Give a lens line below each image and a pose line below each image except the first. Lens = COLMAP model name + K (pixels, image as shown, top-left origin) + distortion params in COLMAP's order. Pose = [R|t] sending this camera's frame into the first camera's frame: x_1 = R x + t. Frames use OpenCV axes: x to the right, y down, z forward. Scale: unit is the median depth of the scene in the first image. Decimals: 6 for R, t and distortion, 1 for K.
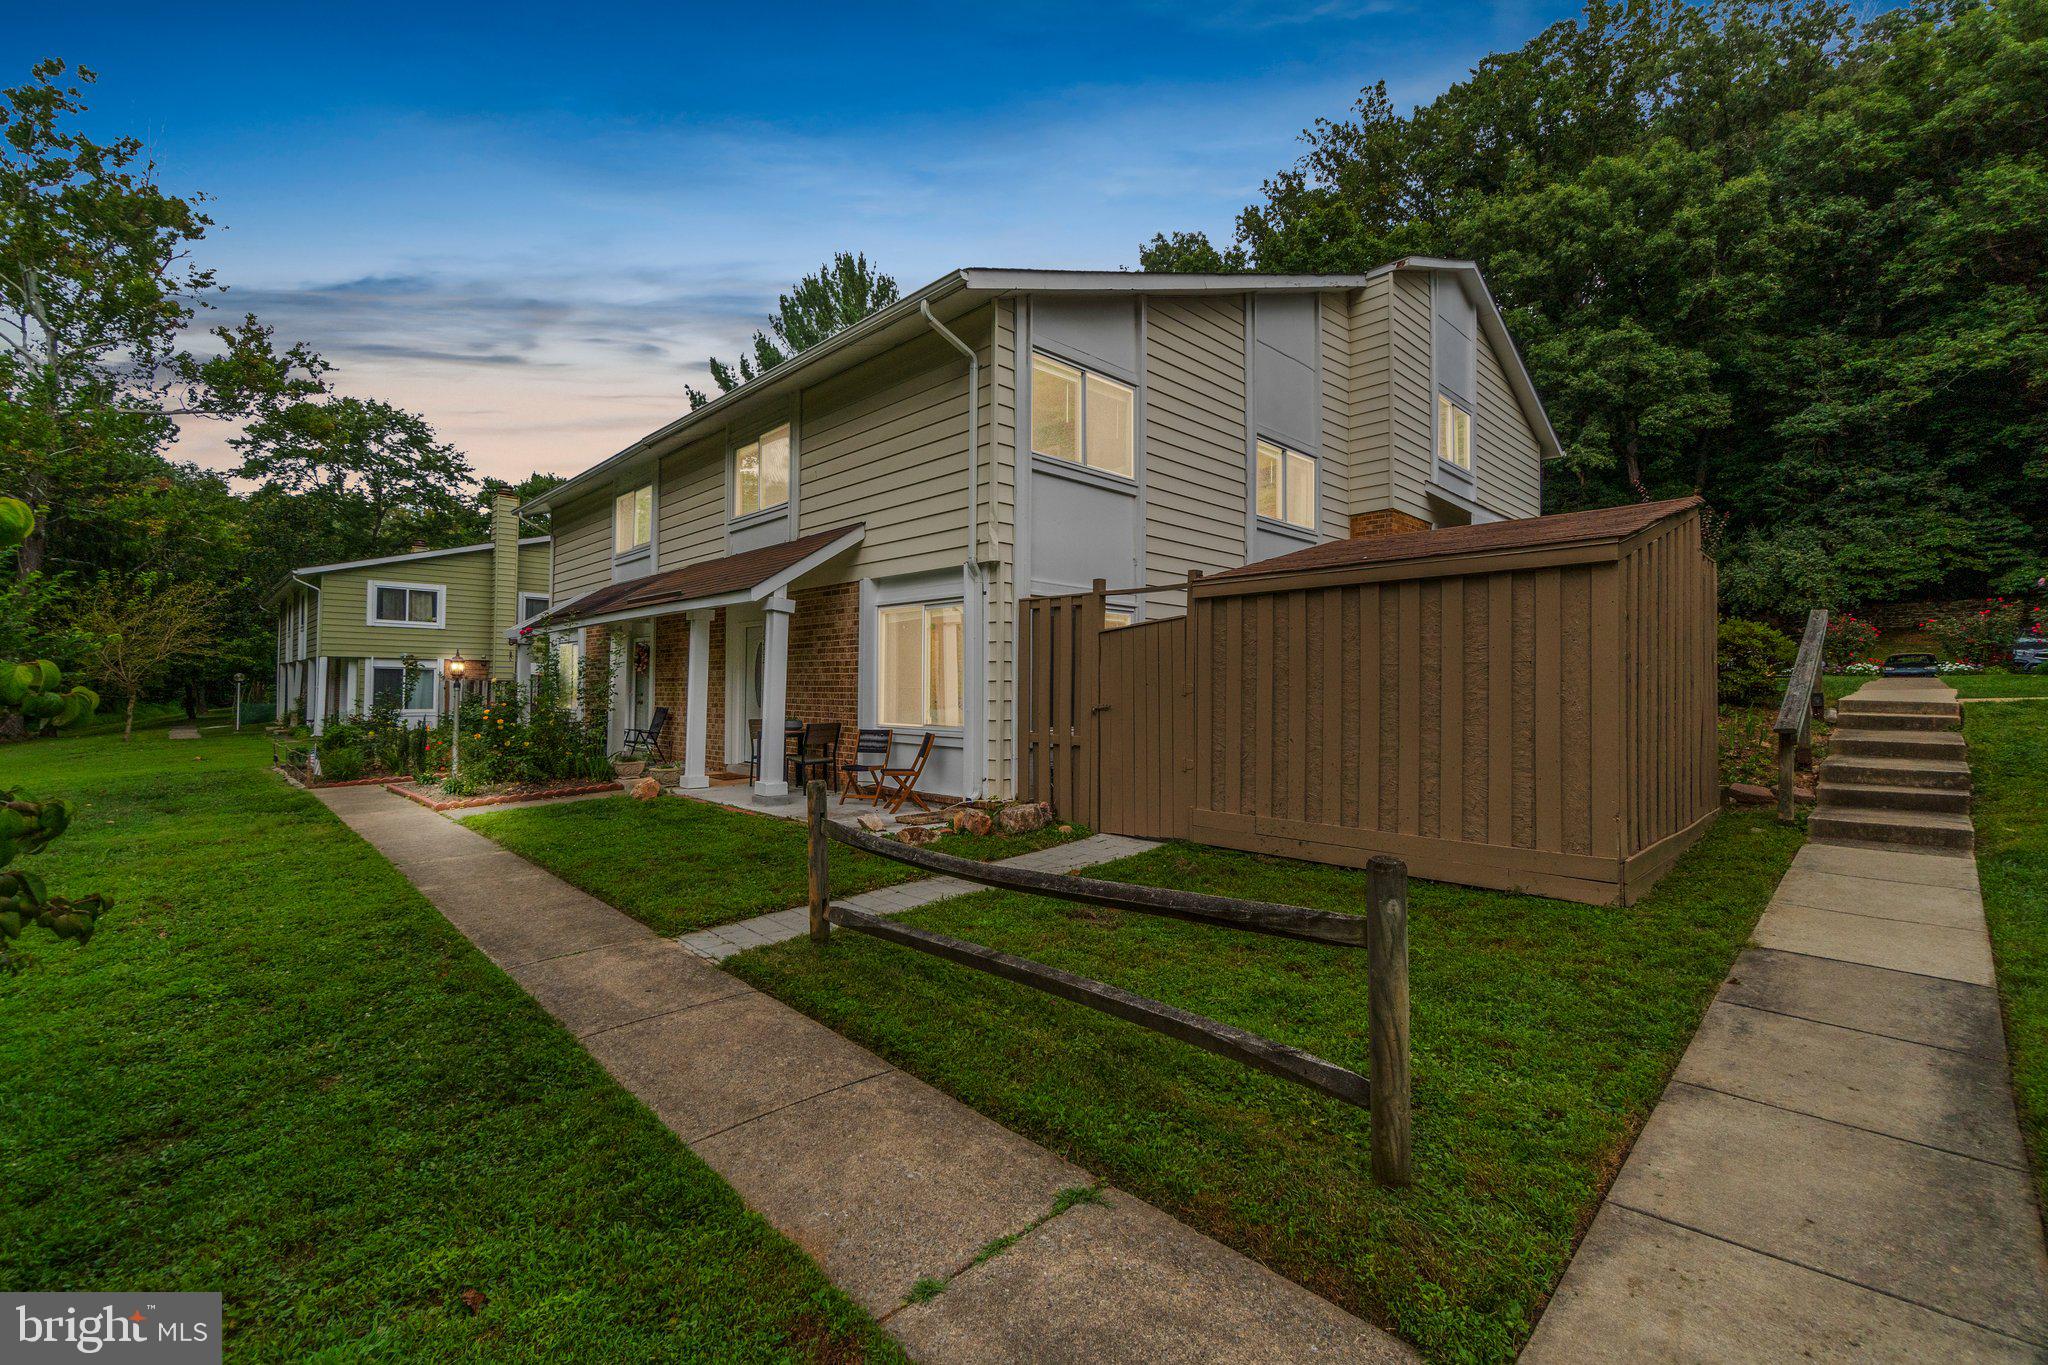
lens RADIAL K [[893.5, 0, 1024.0], [0, 893.5, 682.5], [0, 0, 1]] dist [-0.003757, -0.000078]
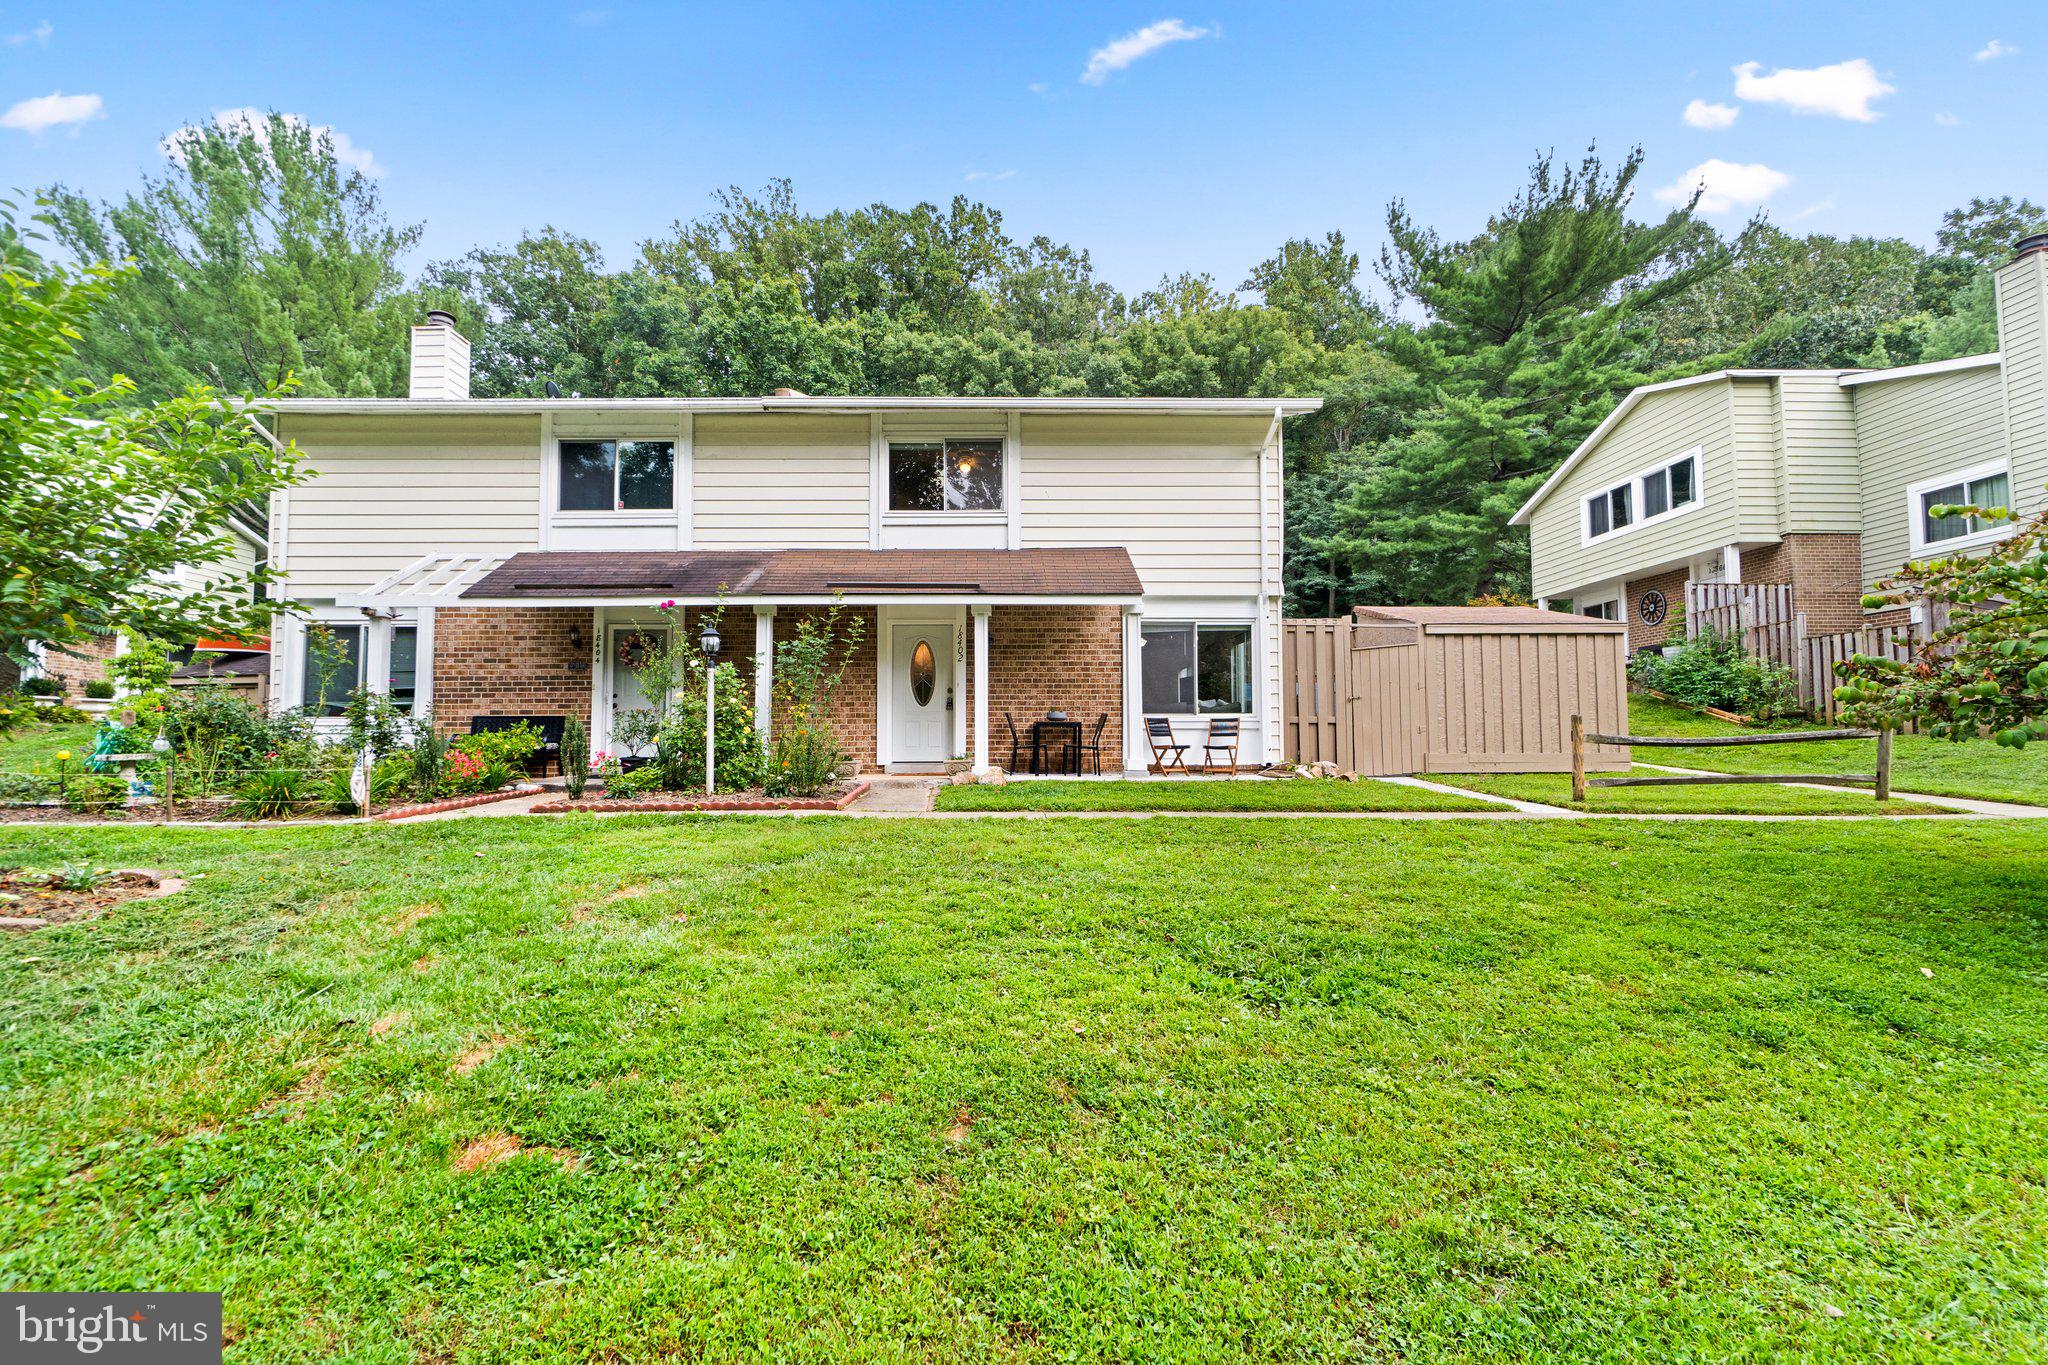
lens RADIAL K [[882.3, 0, 1024.0], [0, 882.3, 682.5], [0, 0, 1]] dist [-0.000584, 0.000006]
pose [[0.661962, 0.034340, 0.748750, -0.329926], [0.001939, 0.998868, -0.047526, 0.016831], [-0.749535, 0.032913, 0.661147, 0.090397]]
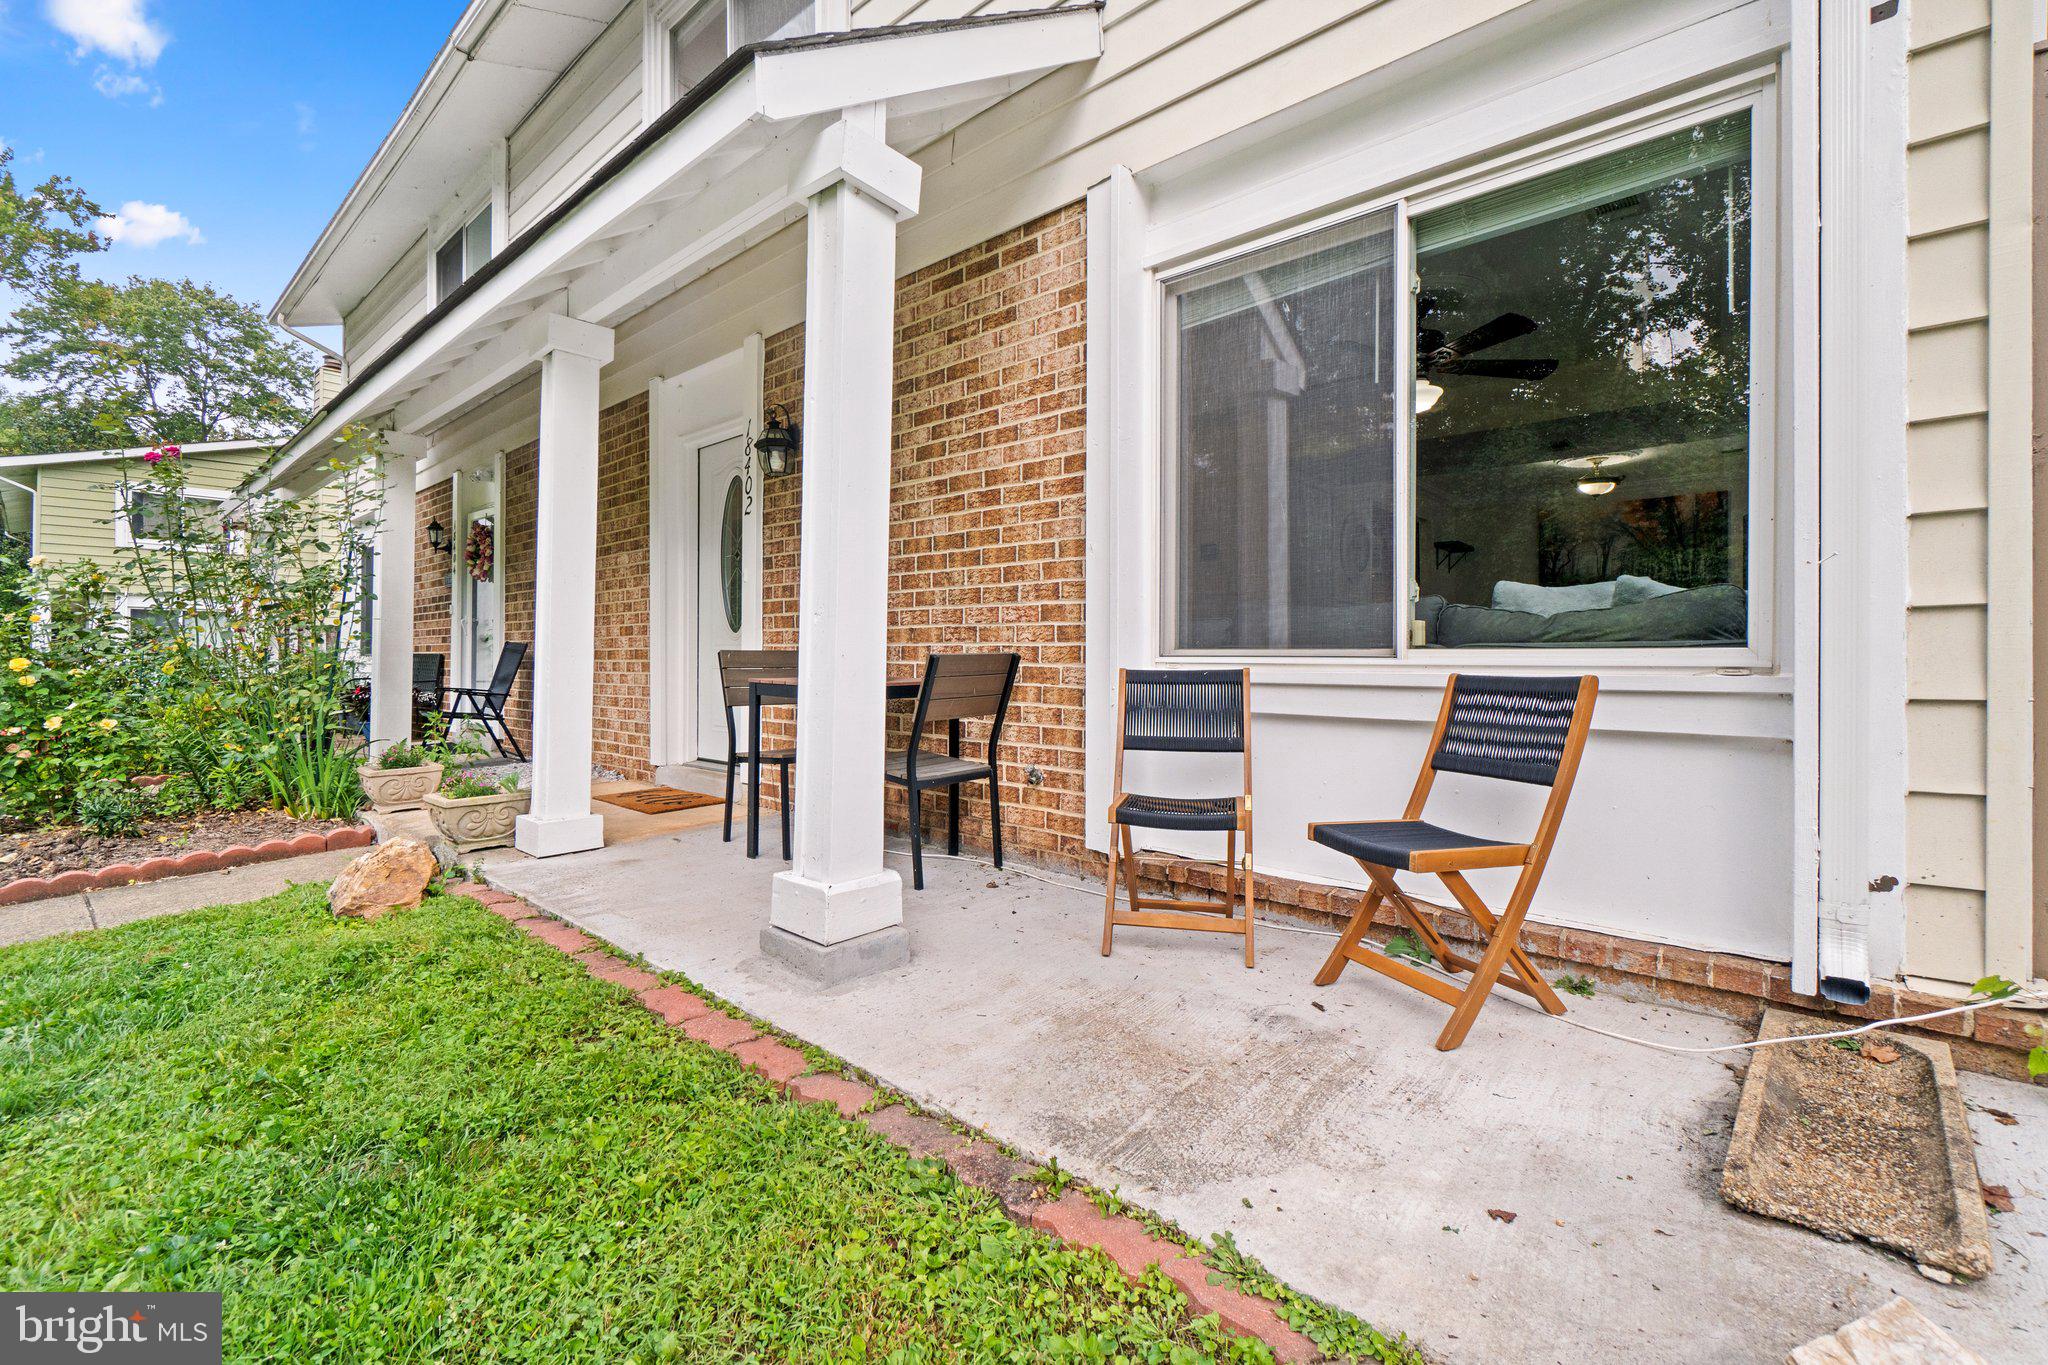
lens RADIAL K [[893.5, 0, 1024.0], [0, 893.5, 682.5], [0, 0, 1]] dist [-0.003757, -0.000078]
pose [[0.997594, -0.003382, 0.069240, -0.065269], [0.000991, 0.999403, 0.034542, 0.012792], [-0.069315, -0.034390, 0.997002, 0.196669]]
